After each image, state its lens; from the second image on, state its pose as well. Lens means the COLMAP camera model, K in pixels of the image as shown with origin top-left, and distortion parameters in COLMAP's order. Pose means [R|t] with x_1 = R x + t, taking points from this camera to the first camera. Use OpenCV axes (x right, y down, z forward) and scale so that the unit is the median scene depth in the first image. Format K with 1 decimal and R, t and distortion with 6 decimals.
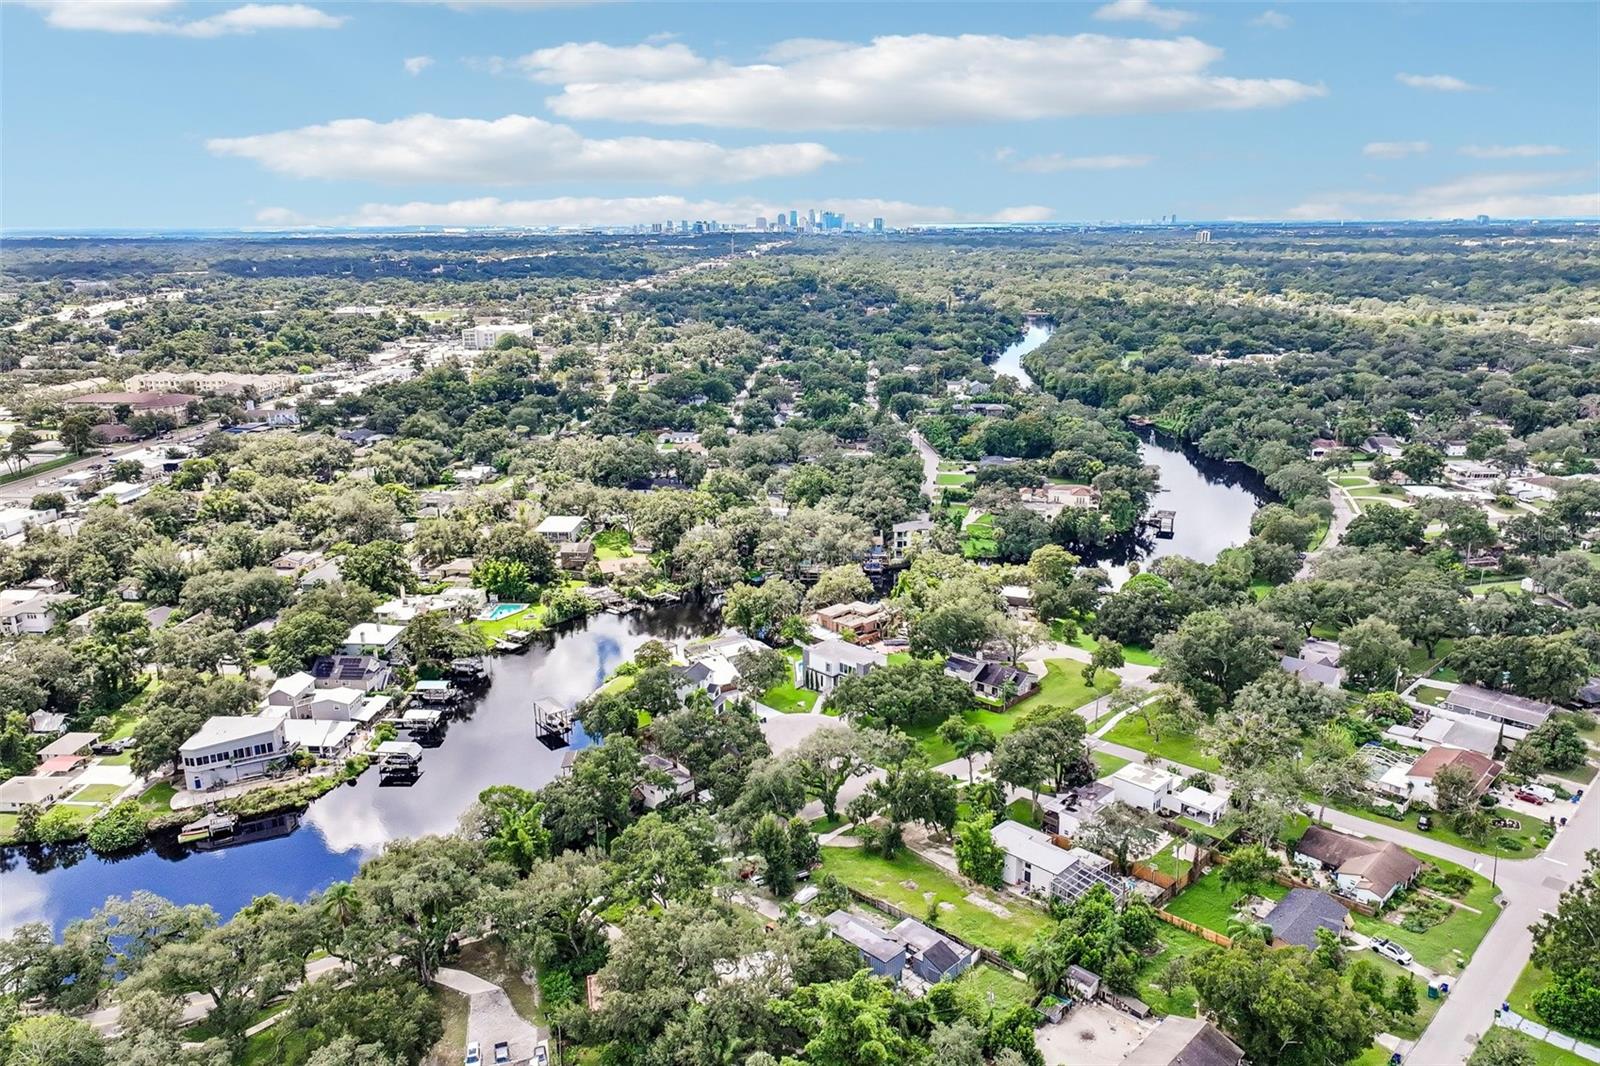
lens RADIAL K [[1123.2, 0, 806.1], [0, 1123.2, 528.2], [0, 0, 1]] dist [0.001893, 0.005098]
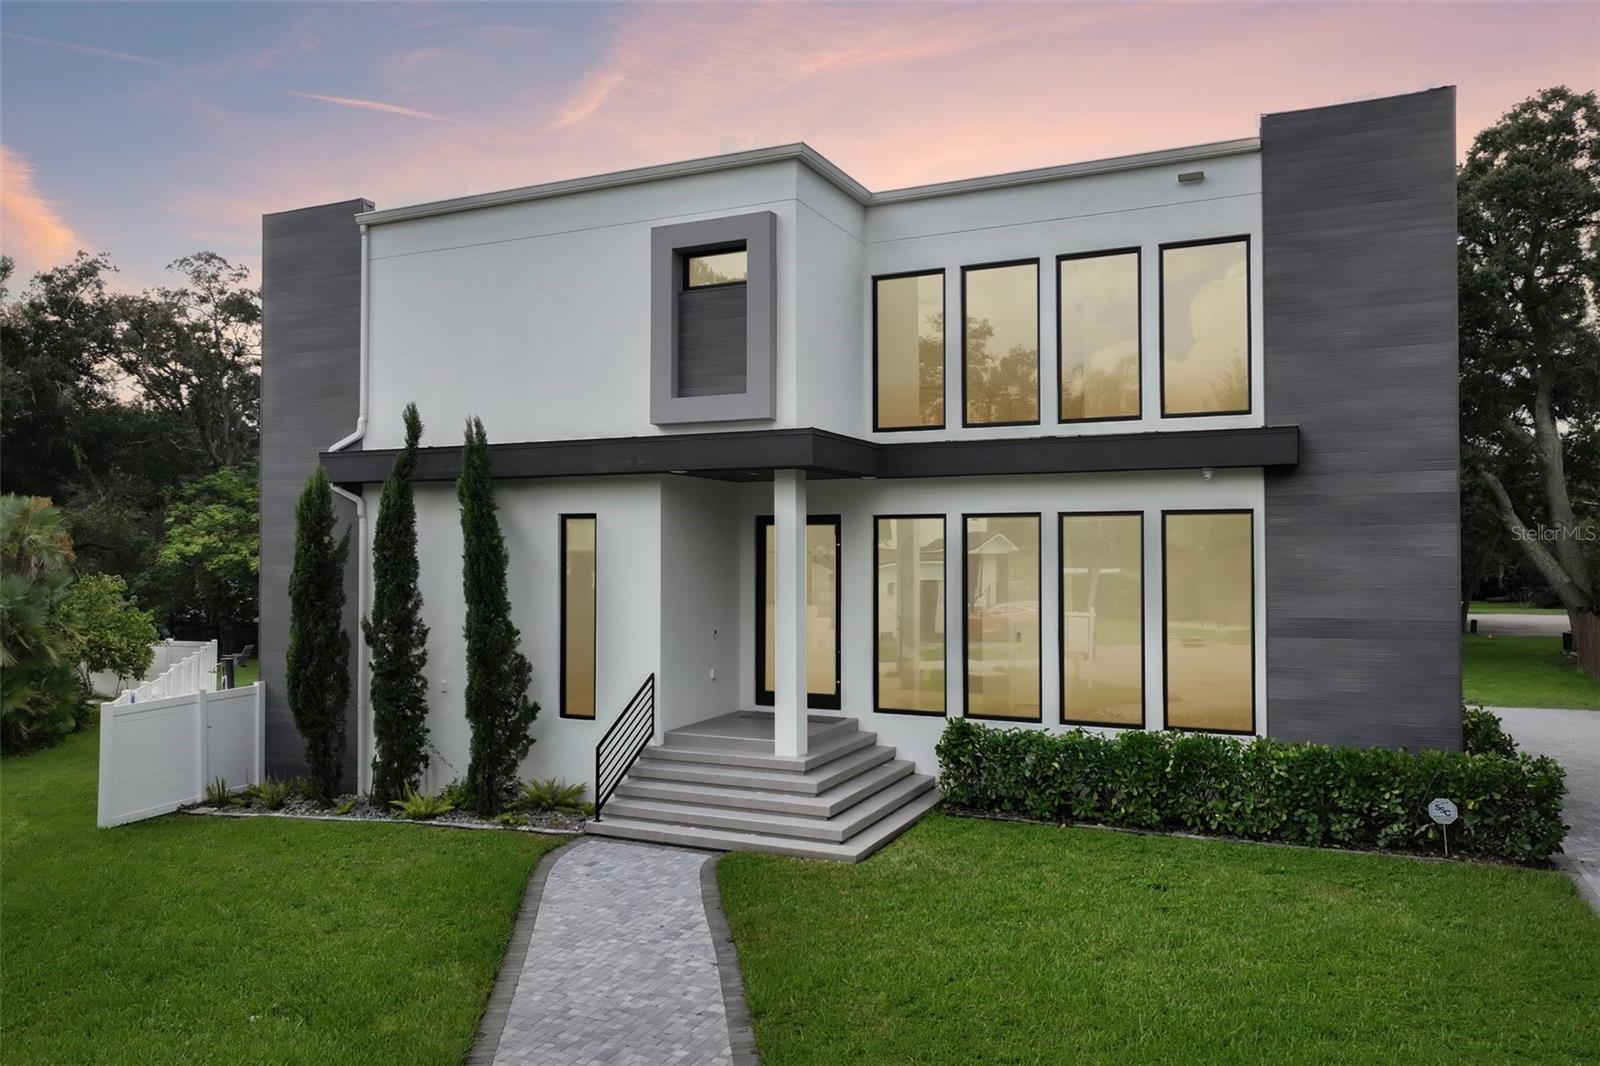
lens RADIAL K [[1130.3, 0, 803.6], [0, 1130.3, 532.3], [0, 0, 1]] dist [0.000921, 0.004236]
pose [[0.941295, 0.010216, 0.337430, 0.003572], [0.086365, 0.958991, -0.269958, 0.100148], [-0.326350, 0.283252, 0.901811, 0.632009]]
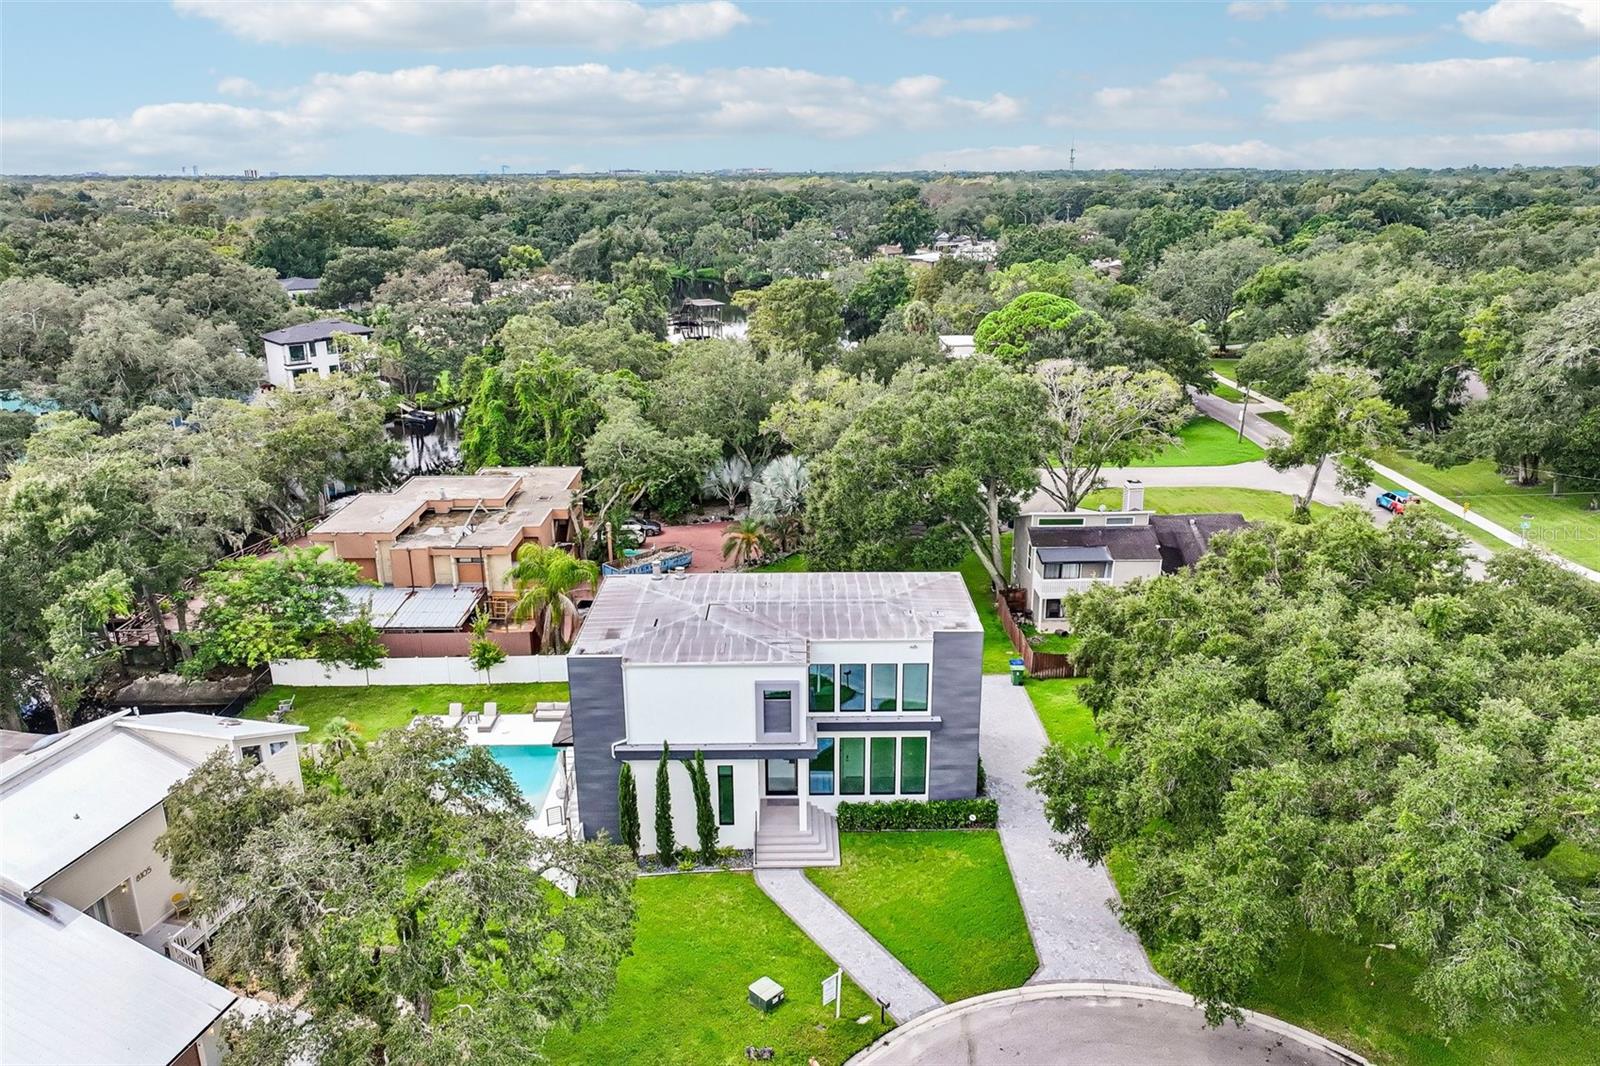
lens RADIAL K [[1123.2, 0, 806.1], [0, 1123.2, 528.2], [0, 0, 1]] dist [0.001893, 0.005098]
pose [[0.703642, -0.210387, 0.678694, -0.060356], [0.188878, 0.976178, 0.106782, 0.051954], [-0.684991, 0.053054, 0.726617, 0.576727]]
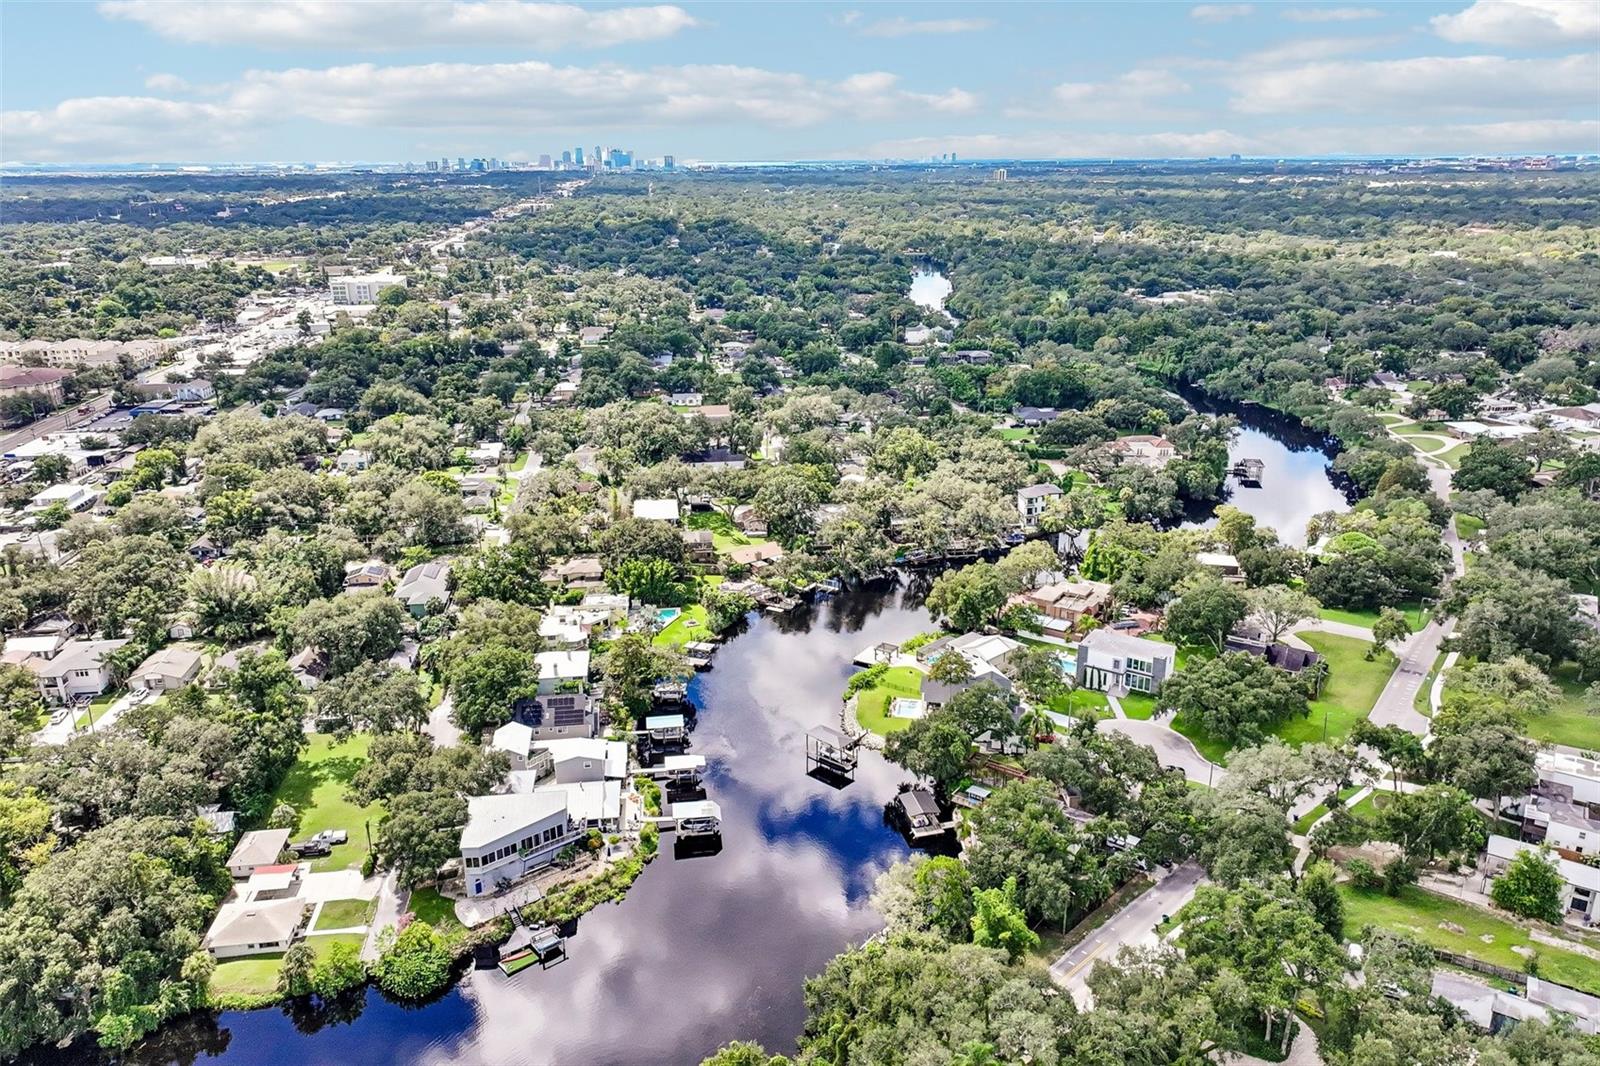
lens RADIAL K [[1123.2, 0, 806.1], [0, 1123.2, 528.2], [0, 0, 1]] dist [0.001893, 0.005098]
pose [[0.981862, -0.058276, 0.180419, -0.250537], [0.049101, 0.997283, 0.054916, -0.029742], [-0.183129, -0.045061, 0.982056, 0.115970]]
